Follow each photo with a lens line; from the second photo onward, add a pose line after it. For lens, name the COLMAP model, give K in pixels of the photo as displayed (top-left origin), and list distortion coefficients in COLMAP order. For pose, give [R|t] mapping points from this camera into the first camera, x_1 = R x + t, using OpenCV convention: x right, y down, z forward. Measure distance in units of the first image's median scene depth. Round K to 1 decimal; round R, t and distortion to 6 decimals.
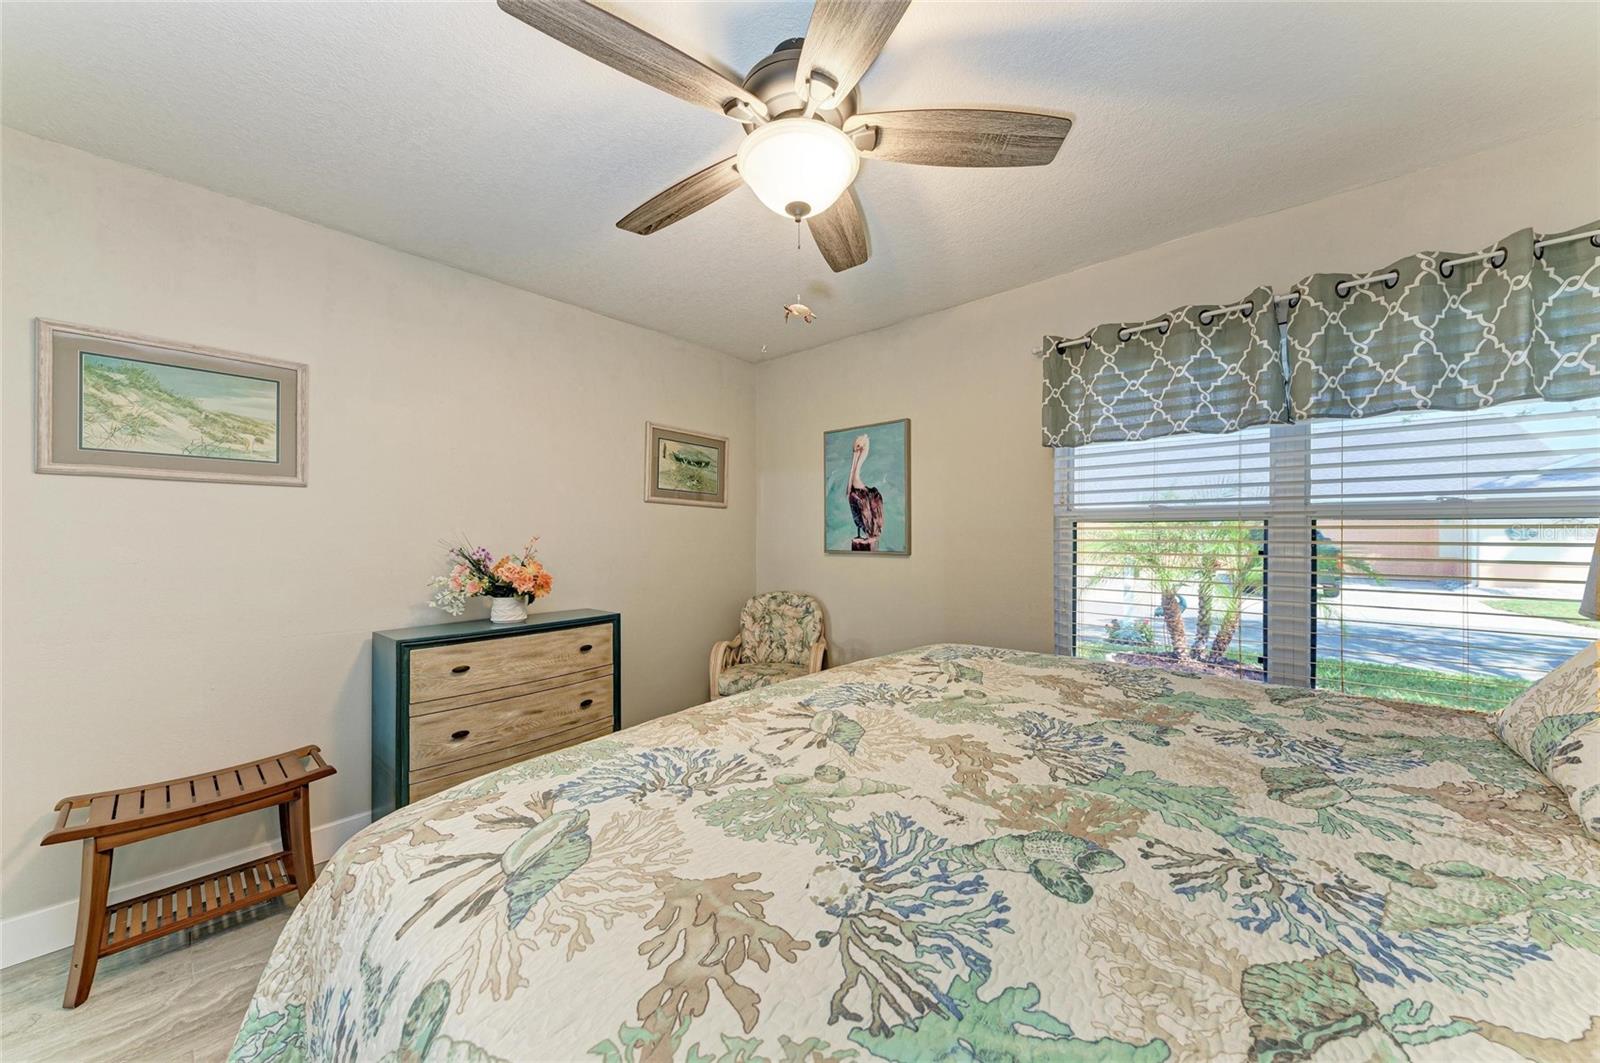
lens RADIAL K [[563.1, 0, 803.3], [0, 563.1, 536.8], [0, 0, 1]] dist [0.001665, -0.002743]
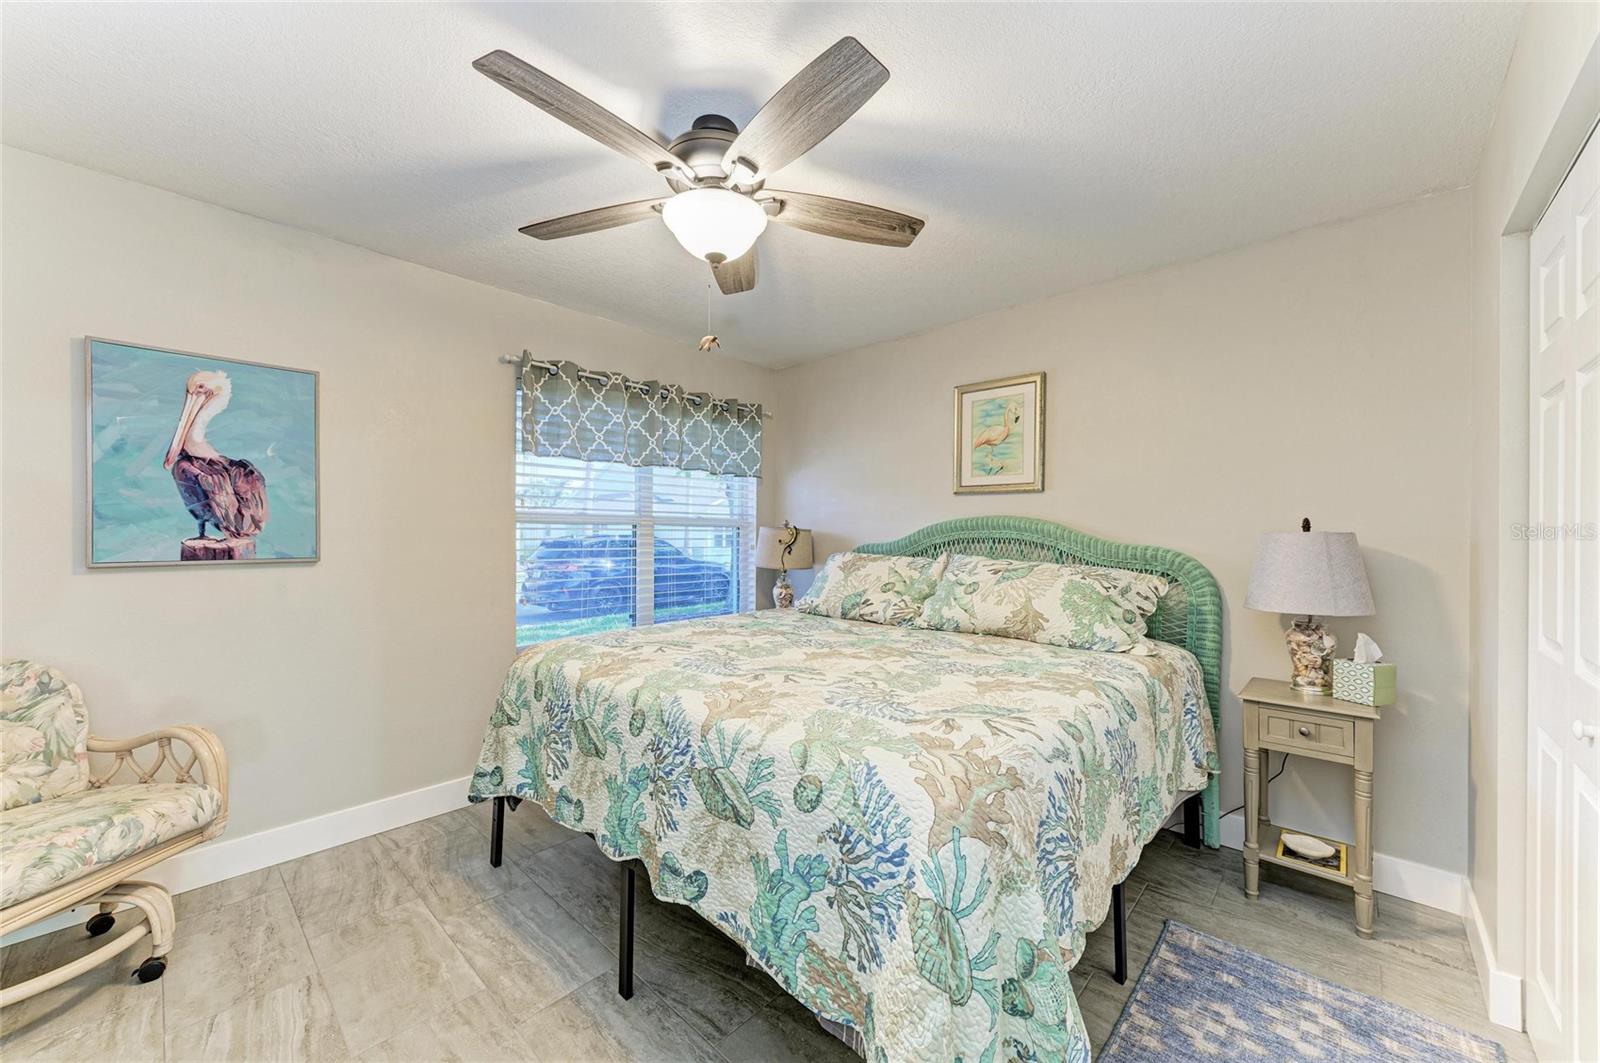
lens RADIAL K [[602.5, 0, 801.0], [0, 602.5, 535.4], [0, 0, 1]] dist [0.017180, -0.005158]
pose [[0.008871, -0.001885, 0.999959, -0.562065], [-0.000234, 0.999998, 0.001888, -0.003192], [-0.999961, -0.000251, 0.008871, 0.360315]]
